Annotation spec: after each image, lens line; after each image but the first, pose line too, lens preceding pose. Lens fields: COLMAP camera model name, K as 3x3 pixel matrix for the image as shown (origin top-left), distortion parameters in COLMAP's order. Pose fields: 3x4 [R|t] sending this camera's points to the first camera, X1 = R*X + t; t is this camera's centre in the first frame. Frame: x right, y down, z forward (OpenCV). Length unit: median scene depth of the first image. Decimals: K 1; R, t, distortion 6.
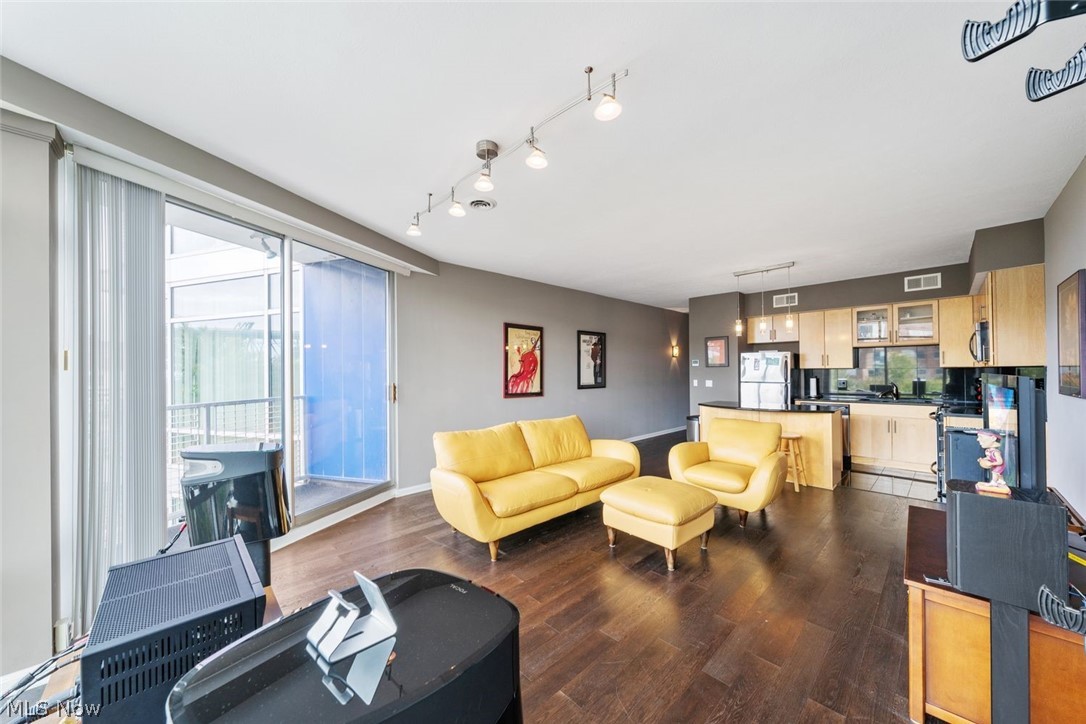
lens RADIAL K [[377.4, 0, 541.2], [0, 377.4, 368.2], [0, 0, 1]] dist [-0.003572, 0.000125]
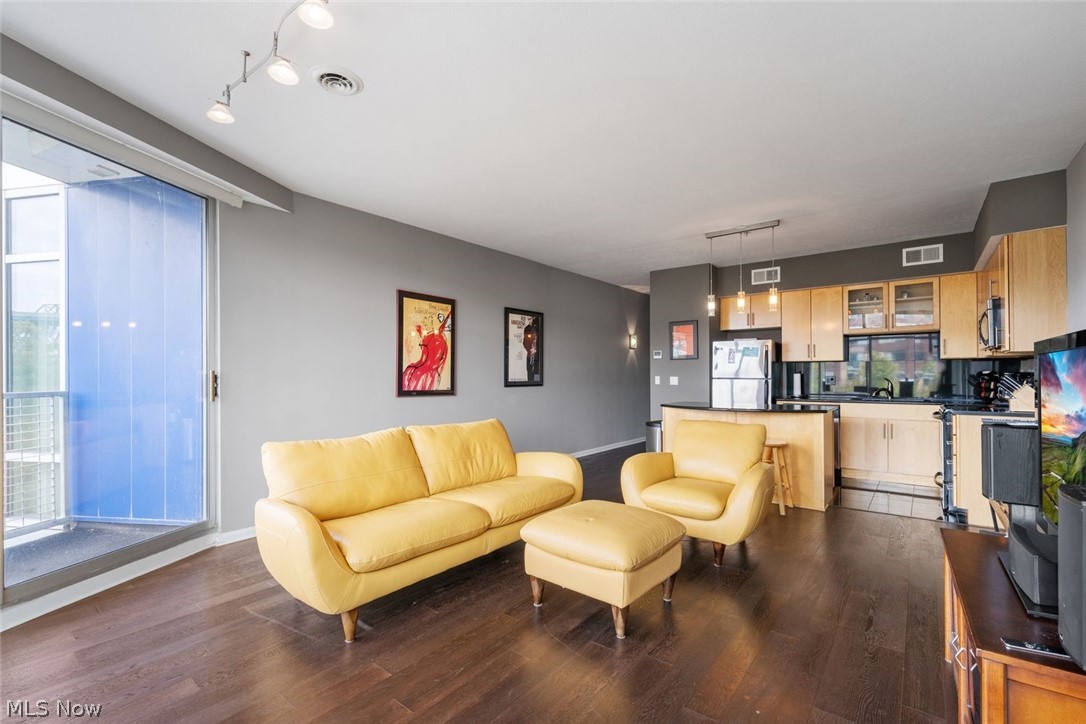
lens RADIAL K [[473.2, 0, 536.1], [0, 473.2, 372.5], [0, 0, 1]] dist [-0.001356, -0.000752]
pose [[0.990665, 0.004295, 0.136248, 0.040956], [-0.004698, 0.999985, 0.002638, 0.031858], [-0.136235, -0.003253, 0.990671, 0.097927]]
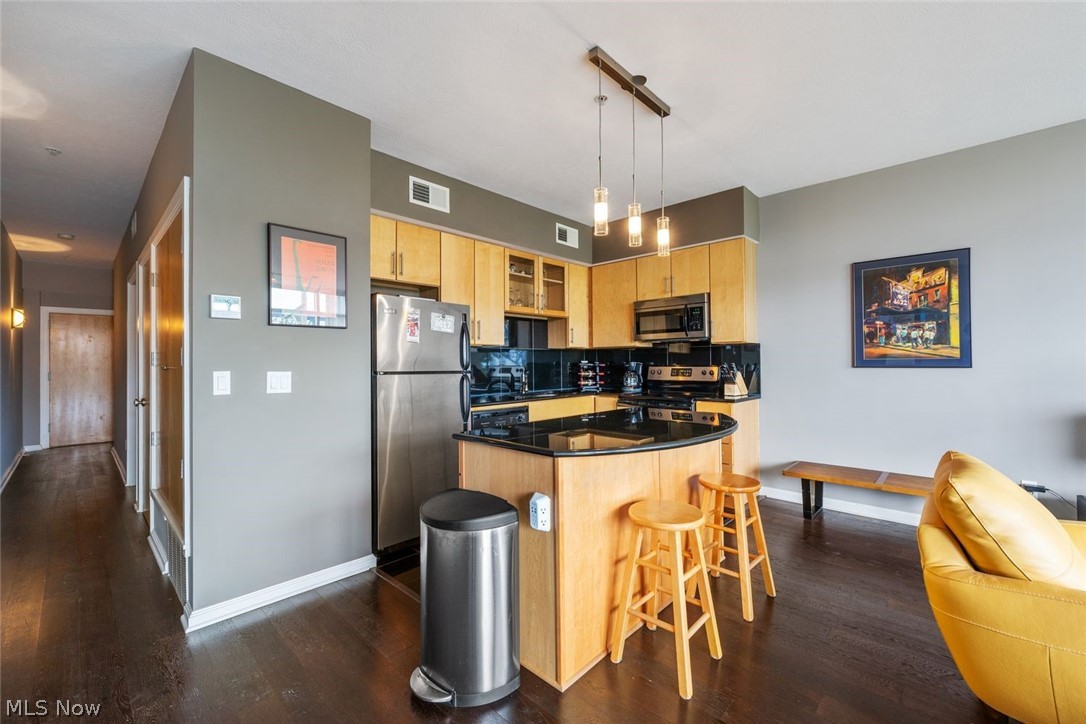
lens RADIAL K [[438.3, 0, 542.4], [0, 438.3, 354.3], [0, 0, 1]] dist [-0.003373, 0.000065]
pose [[-0.057048, 0.029055, 0.997949, 0.140867], [0.000860, 0.999577, -0.029054, 0.041652], [-0.998371, -0.000799, -0.057049, 1.180793]]
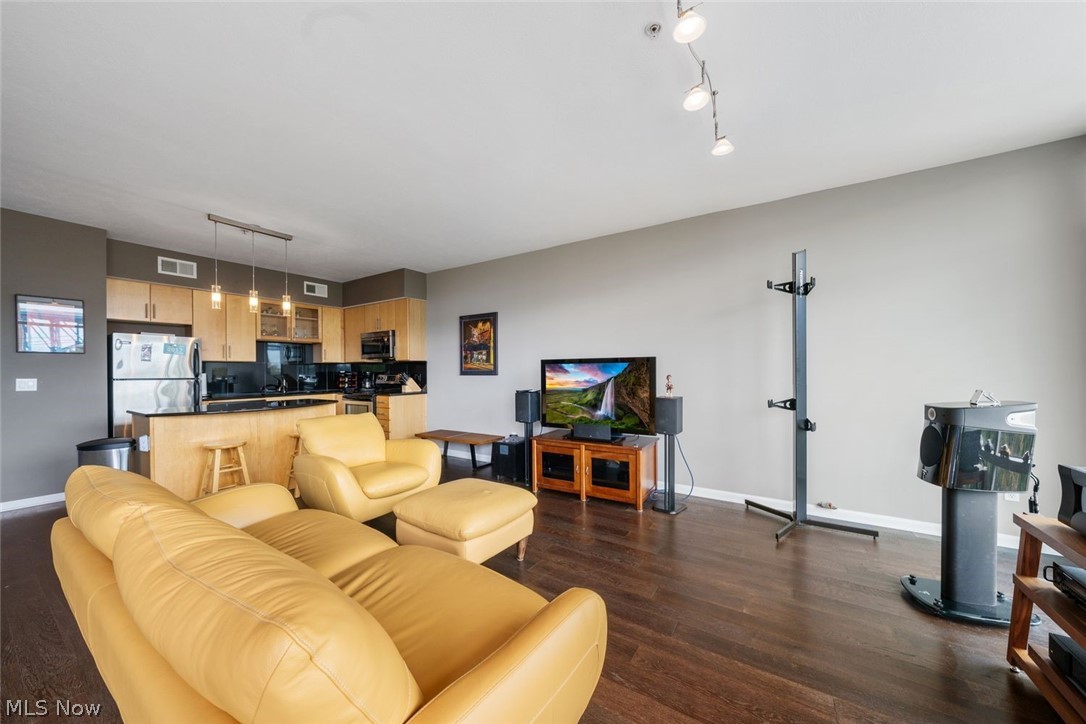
lens RADIAL K [[377.4, 0, 544.2], [0, 377.4, 371.6], [0, 0, 1]] dist [-0.003572, 0.000125]
pose [[-0.234742, 0.006691, 0.972035, -0.315061], [0.002643, 0.999977, -0.006245, 0.039497], [-0.972054, 0.001103, -0.234755, 0.625859]]
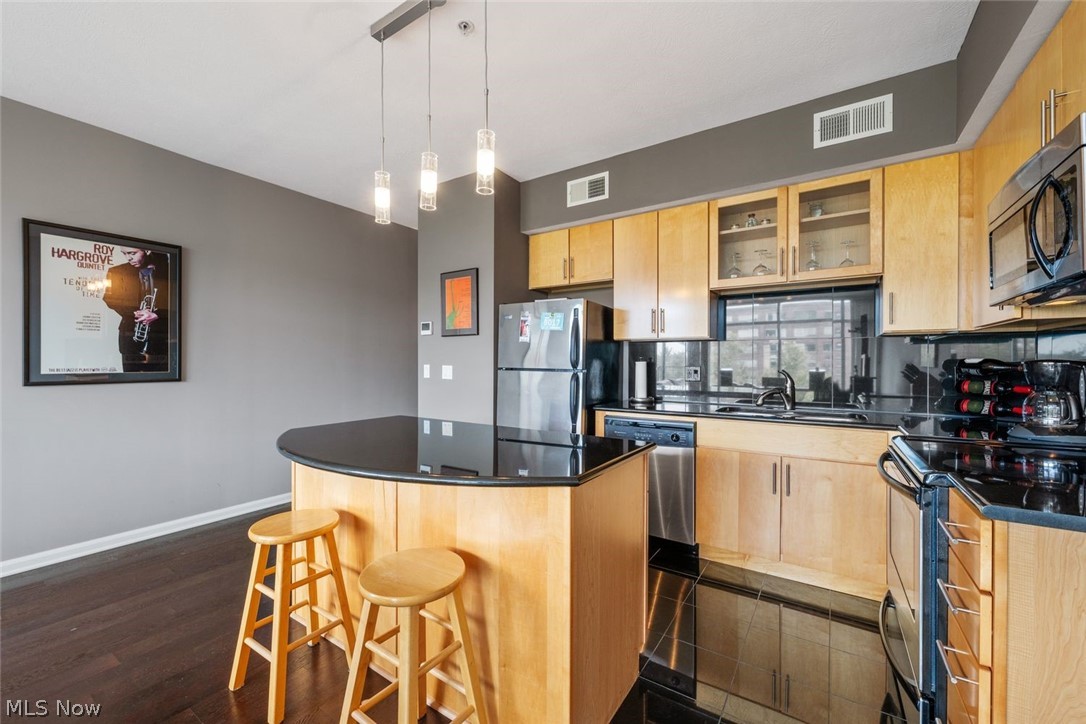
lens RADIAL K [[438.3, 0, 526.6], [0, 438.3, 363.9], [0, 0, 1]] dist [-0.003373, 0.000065]
pose [[0.976770, 0.008112, 0.214137, 0.614026], [-0.010979, 0.999865, 0.012200, 0.032413], [-0.214009, -0.014267, 0.976727, 0.655185]]
